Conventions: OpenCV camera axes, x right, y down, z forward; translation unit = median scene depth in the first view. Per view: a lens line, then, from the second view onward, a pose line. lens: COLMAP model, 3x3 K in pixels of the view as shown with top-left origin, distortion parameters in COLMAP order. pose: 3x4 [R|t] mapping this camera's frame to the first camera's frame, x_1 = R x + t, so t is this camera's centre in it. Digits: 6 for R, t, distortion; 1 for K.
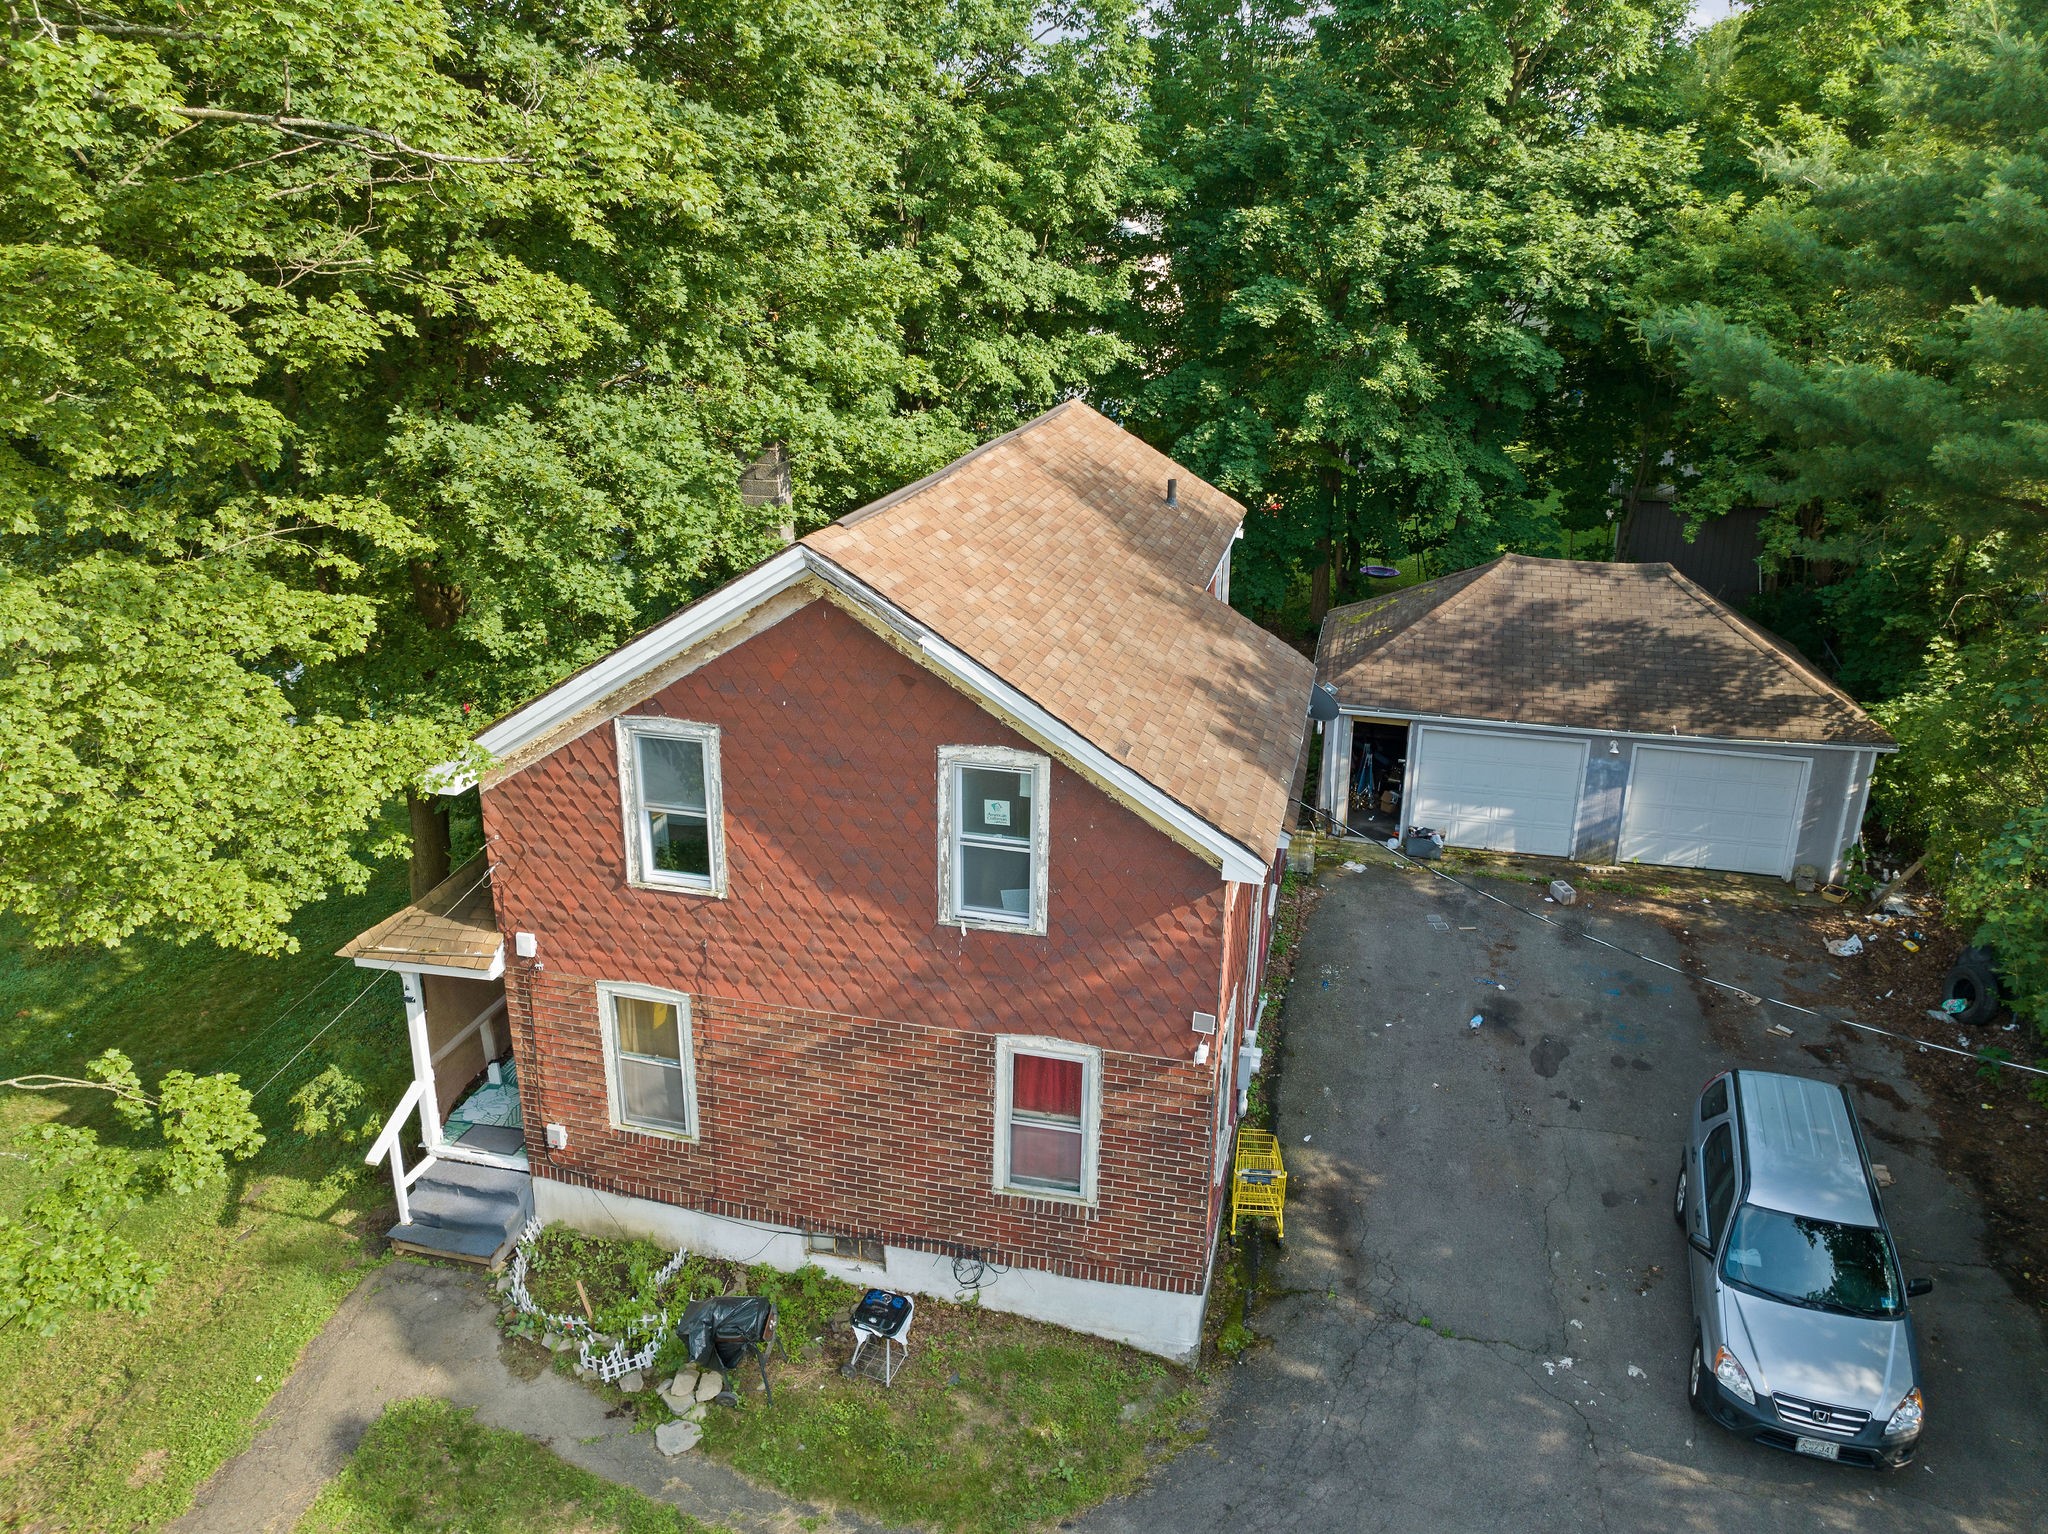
lens RADIAL K [[1451.1, 0, 1013.9], [0, 1451.1, 756.3], [0, 0, 1]] dist [-0.000472, -0.089575]
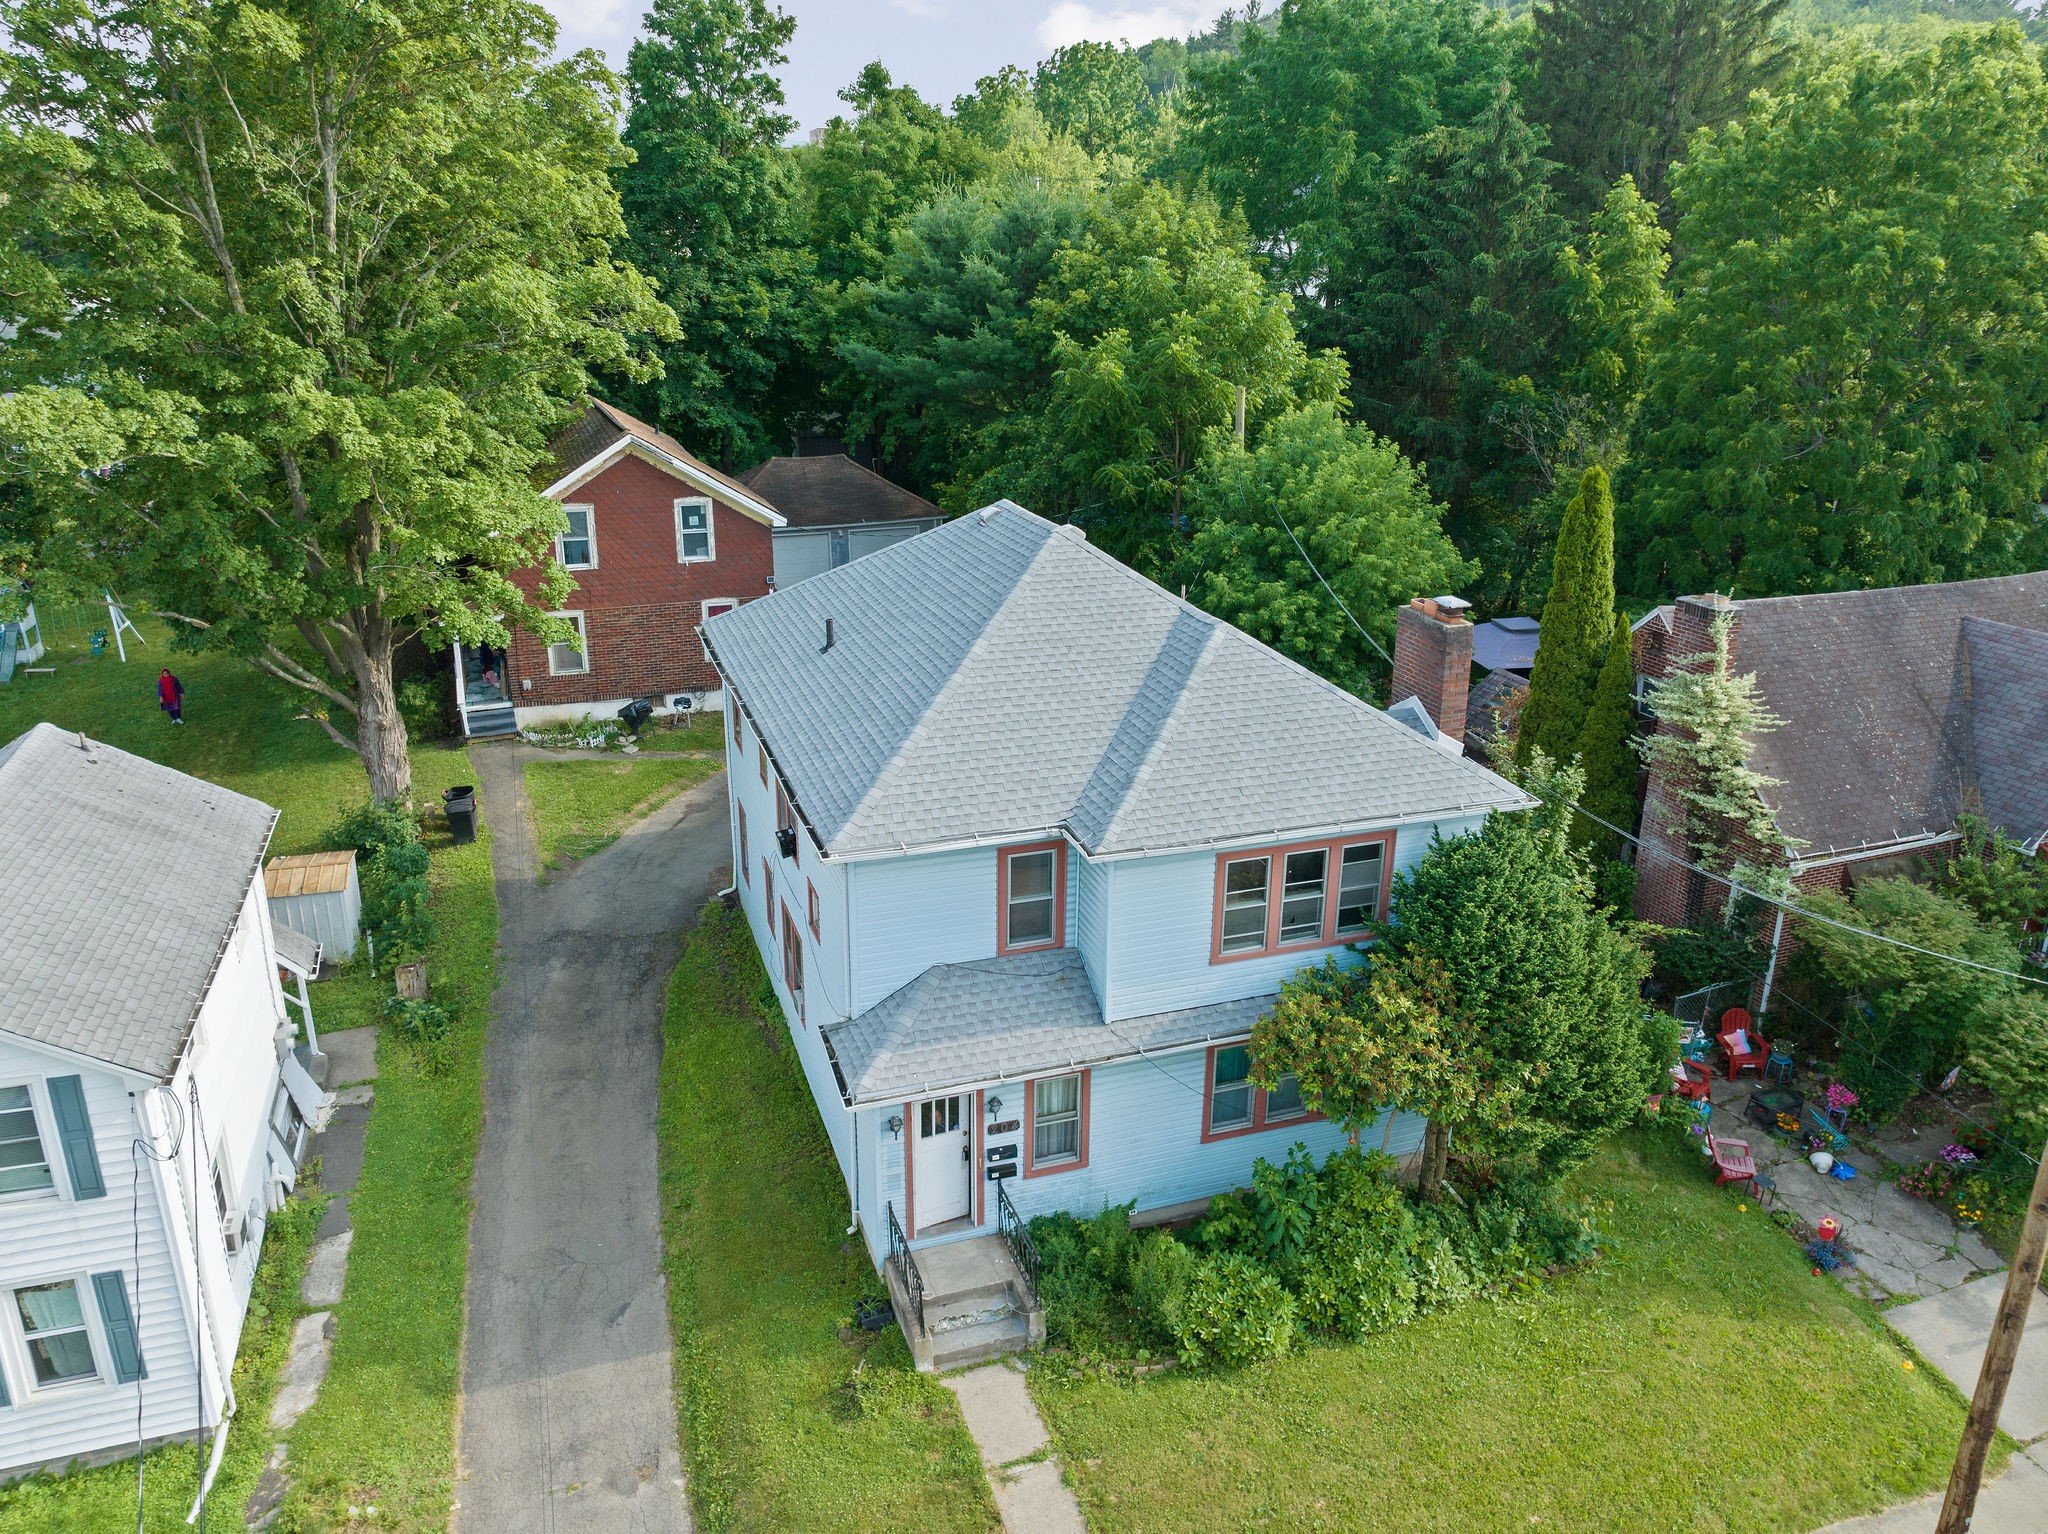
lens RADIAL K [[1481.3, 0, 1024.0], [0, 1481.3, 767.0], [0, 0, 1]] dist [0.009225, -0.091706]
pose [[0.817608, -0.192161, 0.542763, -1.099482], [0.195854, 0.979271, 0.051672, 0.464446], [-0.541441, 0.064055, 0.838295, -1.734675]]
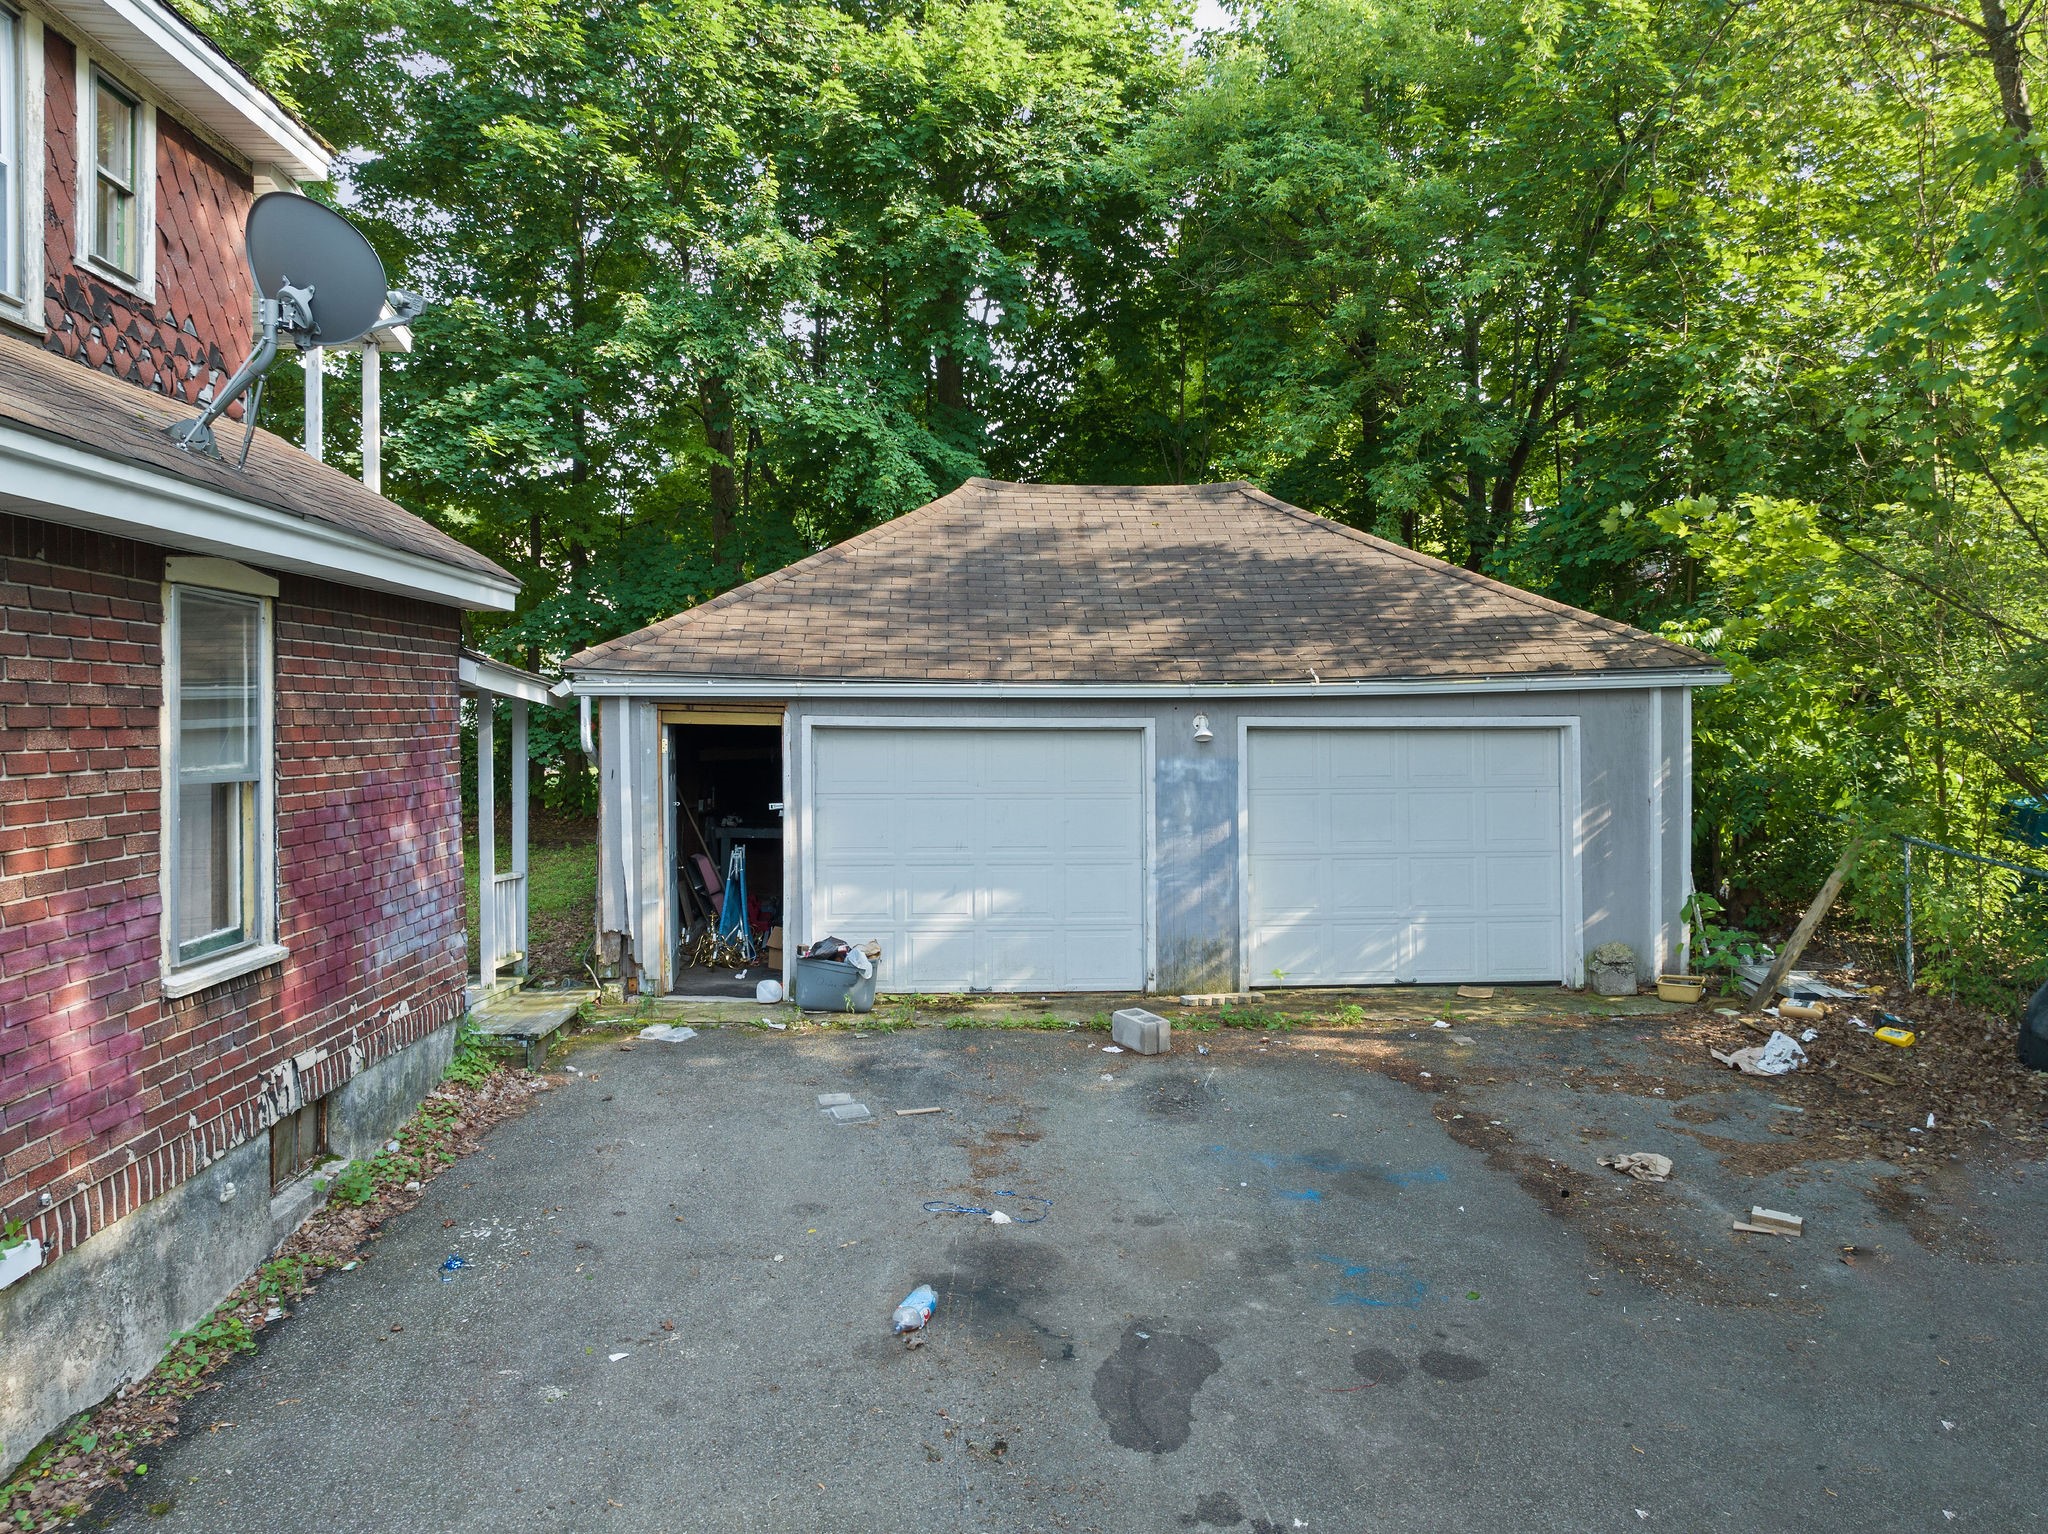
lens RADIAL K [[1451.1, 0, 1013.9], [0, 1451.1, 756.3], [0, 0, 1]] dist [-0.000472, -0.089575]
pose [[0.956998, -0.009683, 0.289934, 0.348230], [0.104656, 0.943661, -0.313928, 0.236376], [-0.270559, 0.330771, 0.904095, 0.943396]]
